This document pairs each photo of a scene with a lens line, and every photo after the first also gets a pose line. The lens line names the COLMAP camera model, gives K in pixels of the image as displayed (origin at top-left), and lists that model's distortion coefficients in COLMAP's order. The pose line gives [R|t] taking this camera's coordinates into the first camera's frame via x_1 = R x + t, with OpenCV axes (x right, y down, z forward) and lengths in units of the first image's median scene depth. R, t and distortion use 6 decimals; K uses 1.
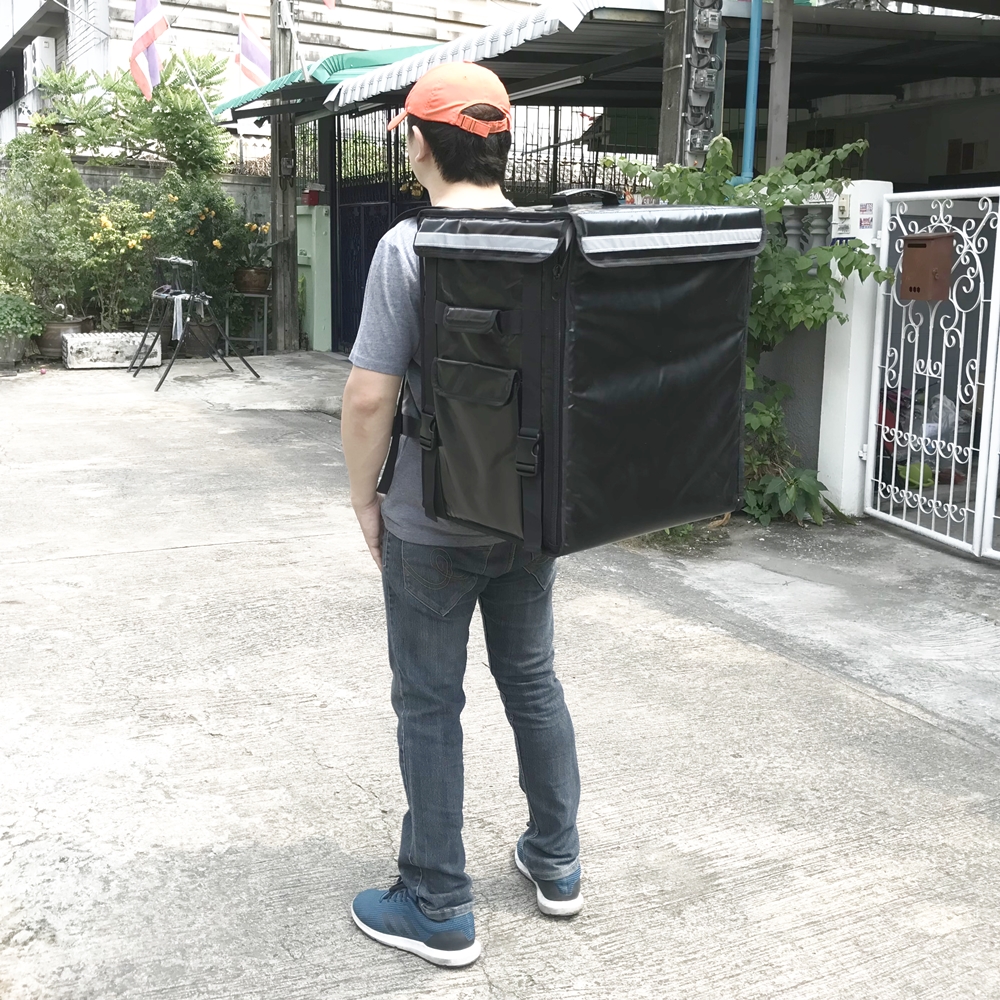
lens RADIAL K [[1221.3, 0, 498.5], [0, 1221.3, 457.6], [0, 0, 1]] dist [0.011158, -0.034074]
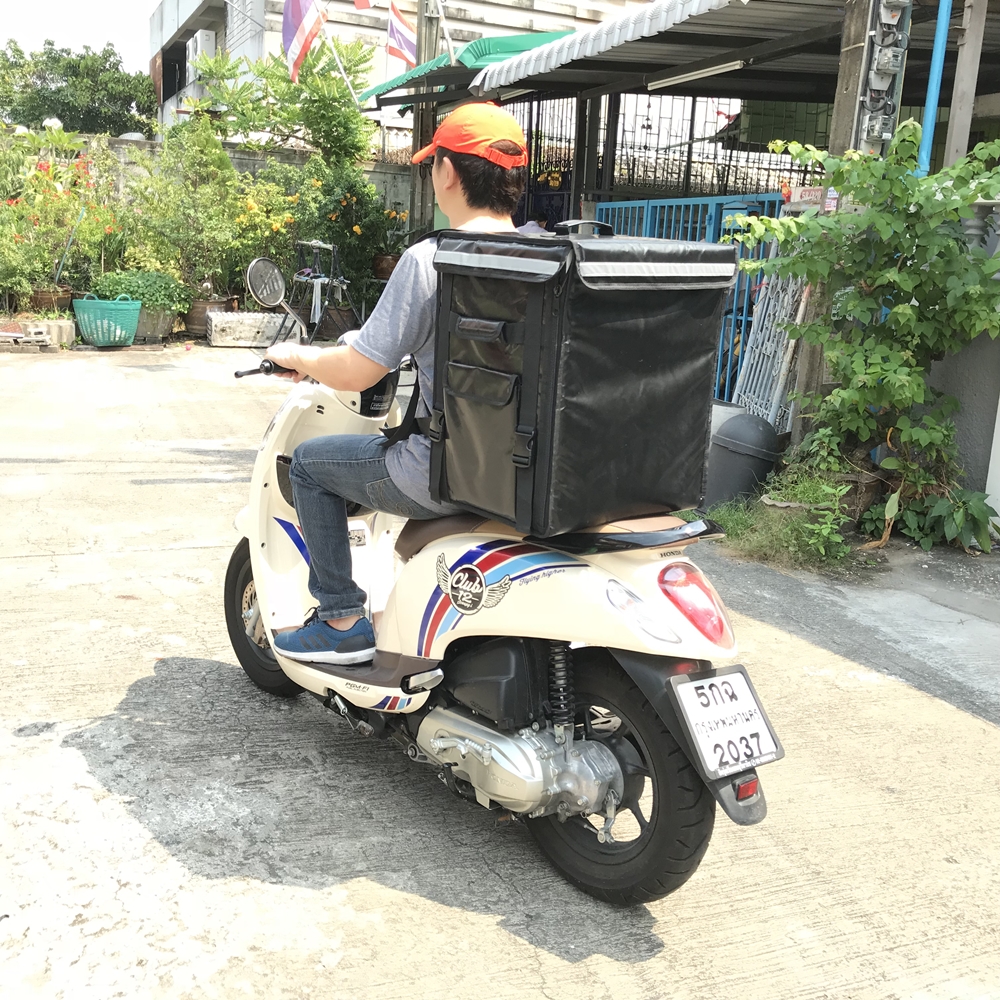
lens RADIAL K [[1128.4, 0, 500.0], [0, 1128.4, 500.0], [0, 0, 1]] dist [0.015058, -0.039249]
pose [[0.994478, 0.053196, -0.090469, -0.024767], [-0.048336, 0.997311, 0.055087, -0.012392], [0.093156, -0.050410, 0.994375, 0.108172]]
